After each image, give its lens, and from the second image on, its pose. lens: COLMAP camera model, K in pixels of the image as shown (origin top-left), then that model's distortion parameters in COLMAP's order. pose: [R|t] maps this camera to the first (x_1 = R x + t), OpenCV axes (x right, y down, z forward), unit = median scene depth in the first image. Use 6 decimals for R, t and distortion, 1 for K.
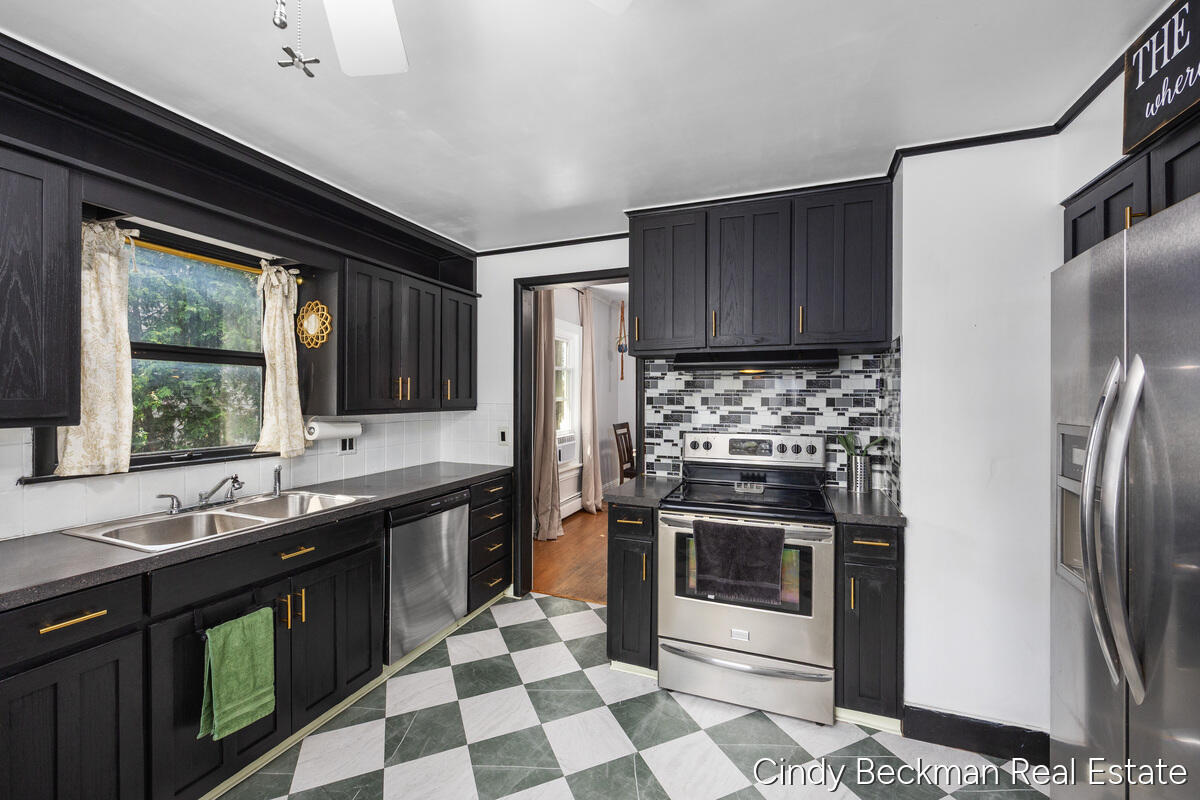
lens RADIAL K [[476.2, 0, 596.9], [0, 476.2, 399.8], [0, 0, 1]] dist [0.003325, -0.000974]
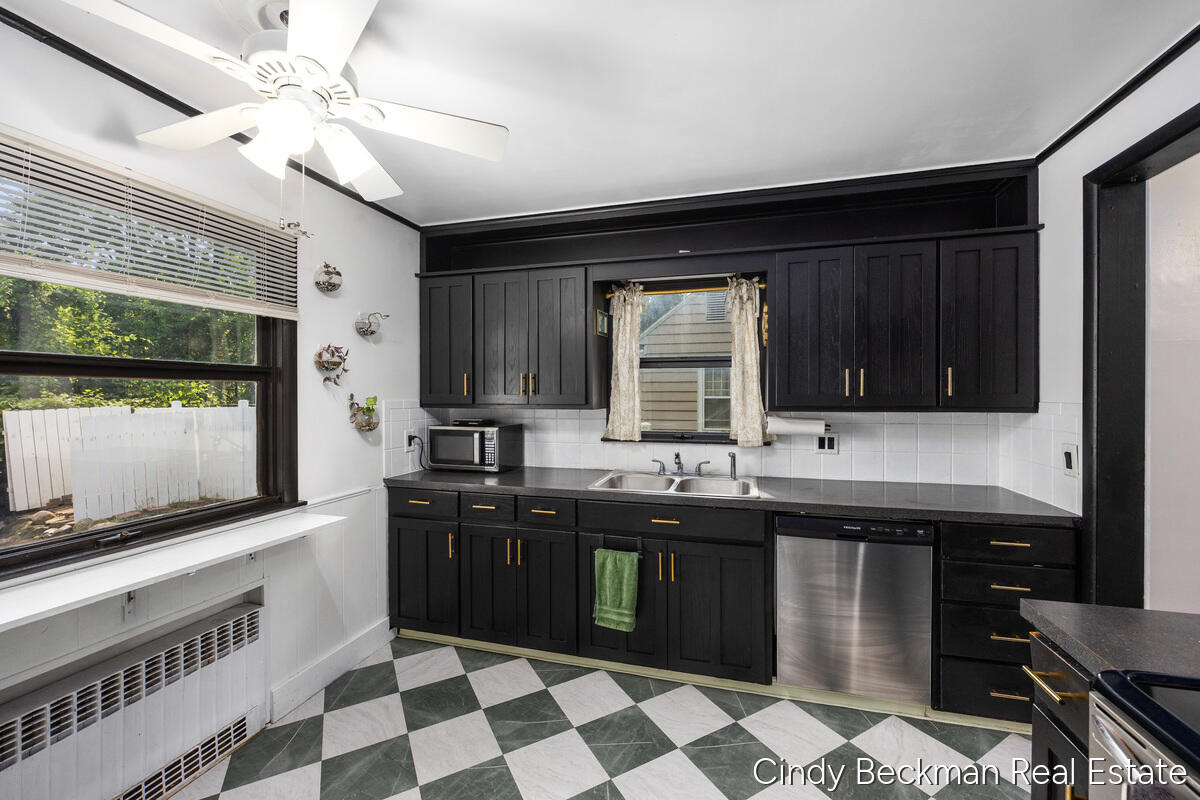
lens RADIAL K [[476.2, 0, 600.5], [0, 476.2, 395.2], [0, 0, 1]] dist [0.003325, -0.000974]
pose [[0.122358, 0.000555, -0.992486, 0.399261], [-0.003074, 0.999995, 0.000180, 0.000121], [0.992481, 0.003029, 0.122359, 0.490931]]
